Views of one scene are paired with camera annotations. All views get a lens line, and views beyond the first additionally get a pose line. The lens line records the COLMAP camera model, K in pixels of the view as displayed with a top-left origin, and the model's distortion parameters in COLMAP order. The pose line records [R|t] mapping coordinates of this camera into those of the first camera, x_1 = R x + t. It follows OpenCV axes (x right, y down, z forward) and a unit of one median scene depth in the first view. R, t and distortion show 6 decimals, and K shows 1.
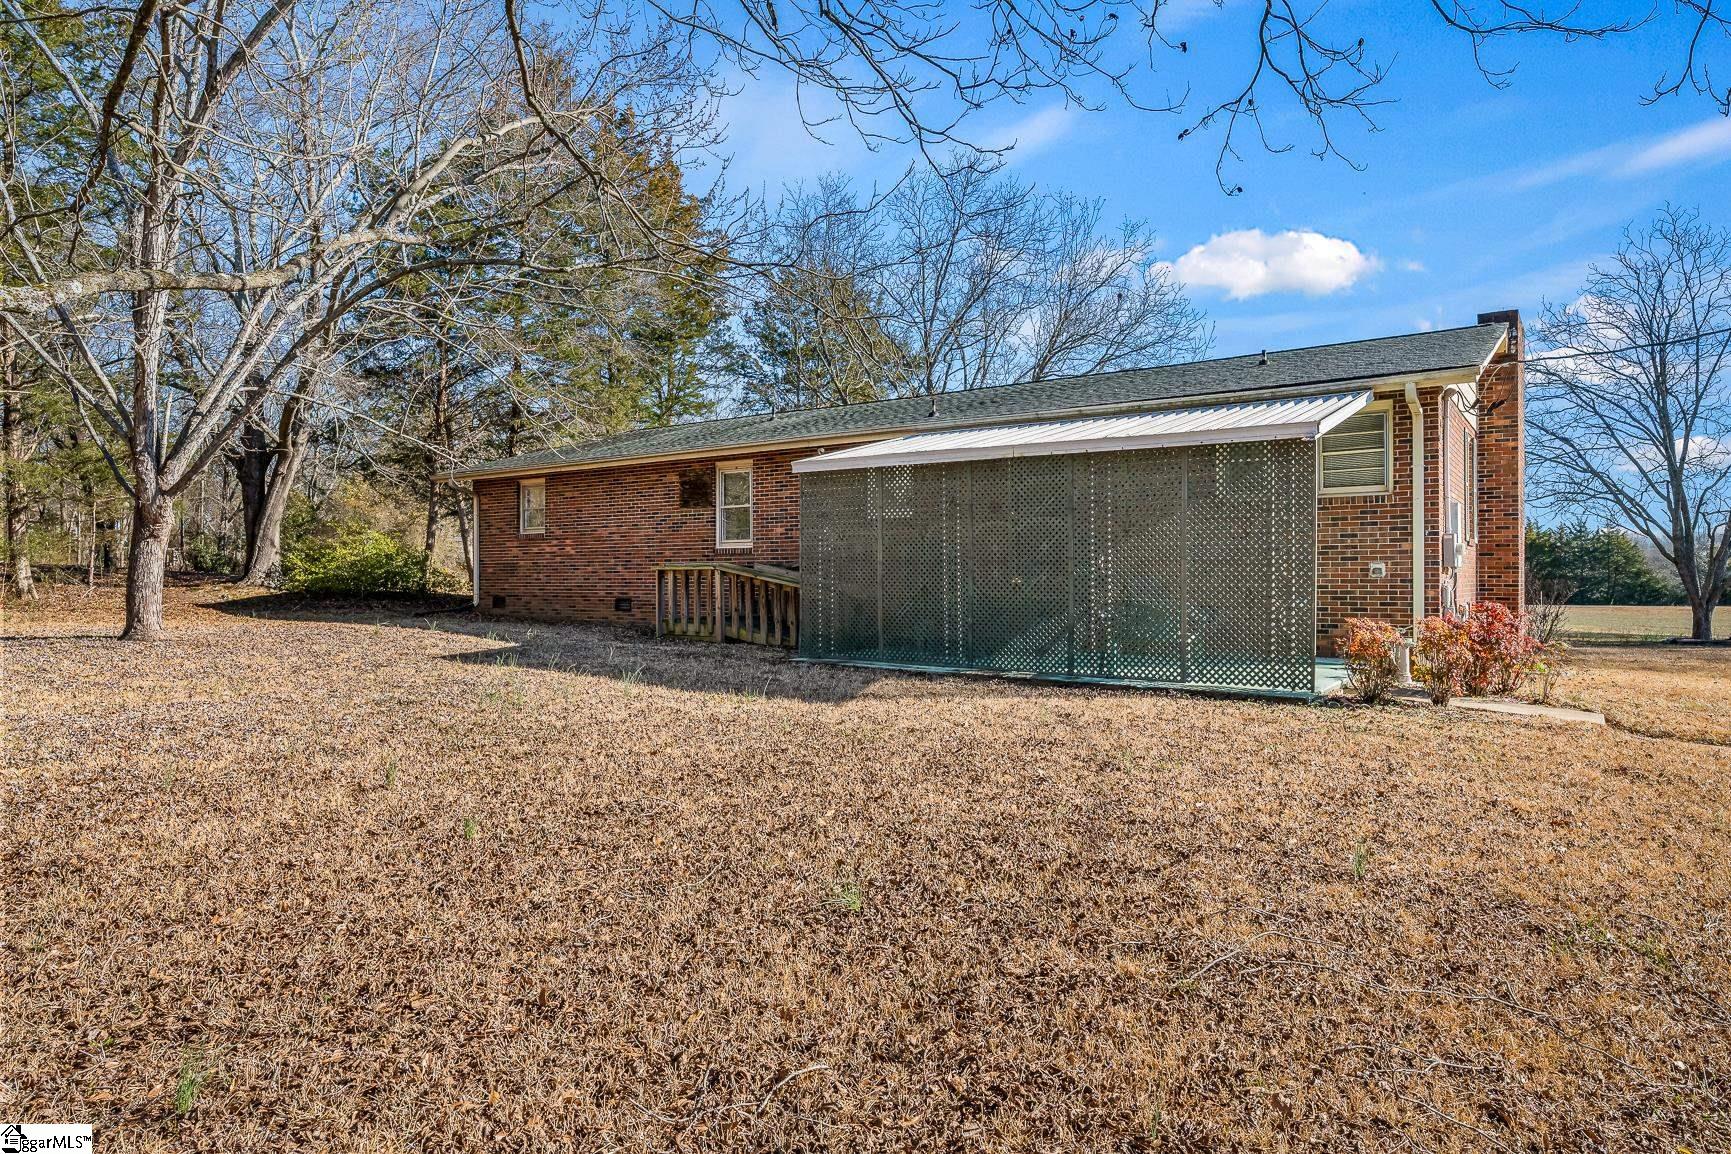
lens RADIAL K [[989.2, 0, 865.5], [0, 989.2, 577.0], [0, 0, 1]] dist [0.000644, -0.000030]
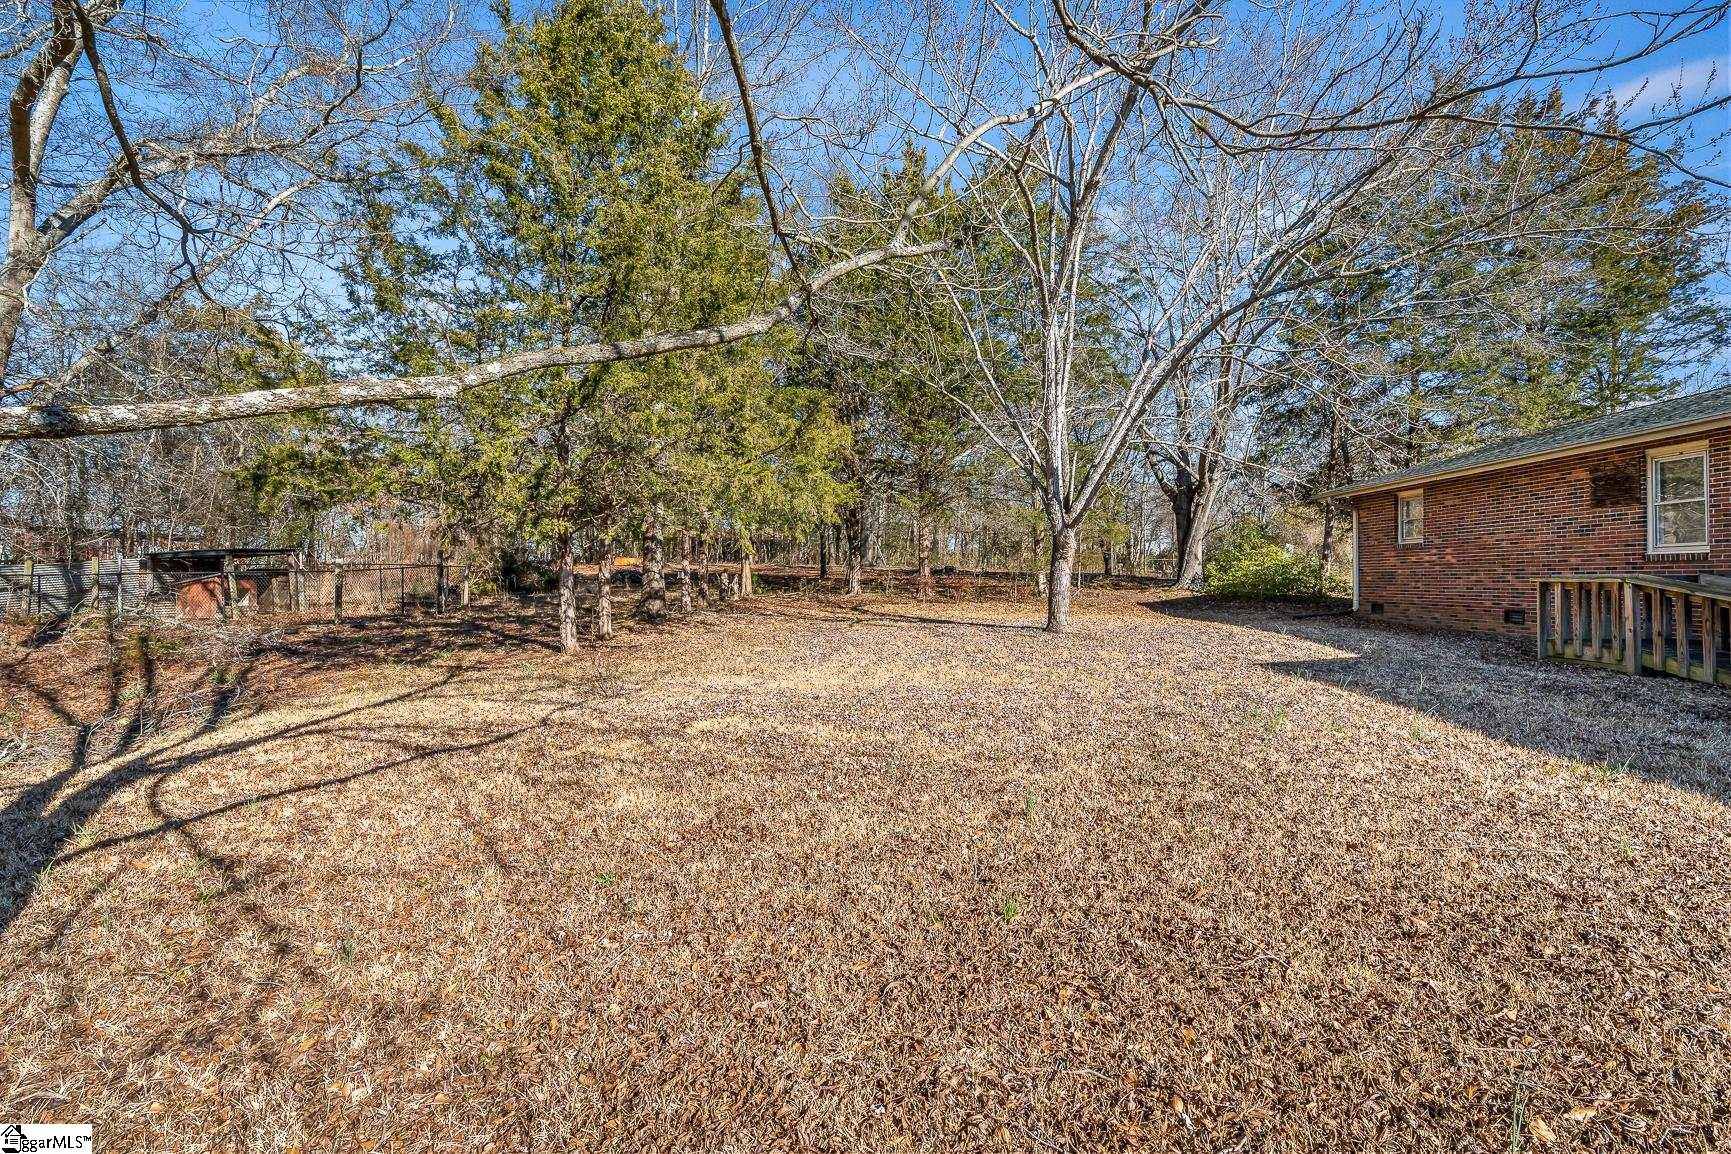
lens RADIAL K [[771.2, 0, 865.5], [0, 771.2, 577.0], [0, 0, 1]] dist [-0.007959, 0.000005]
pose [[0.554366, -0.001337, -0.832272, 0.017659], [-0.001855, 0.999994, -0.002842, -0.006478], [0.832271, 0.003119, 0.554361, 0.100337]]
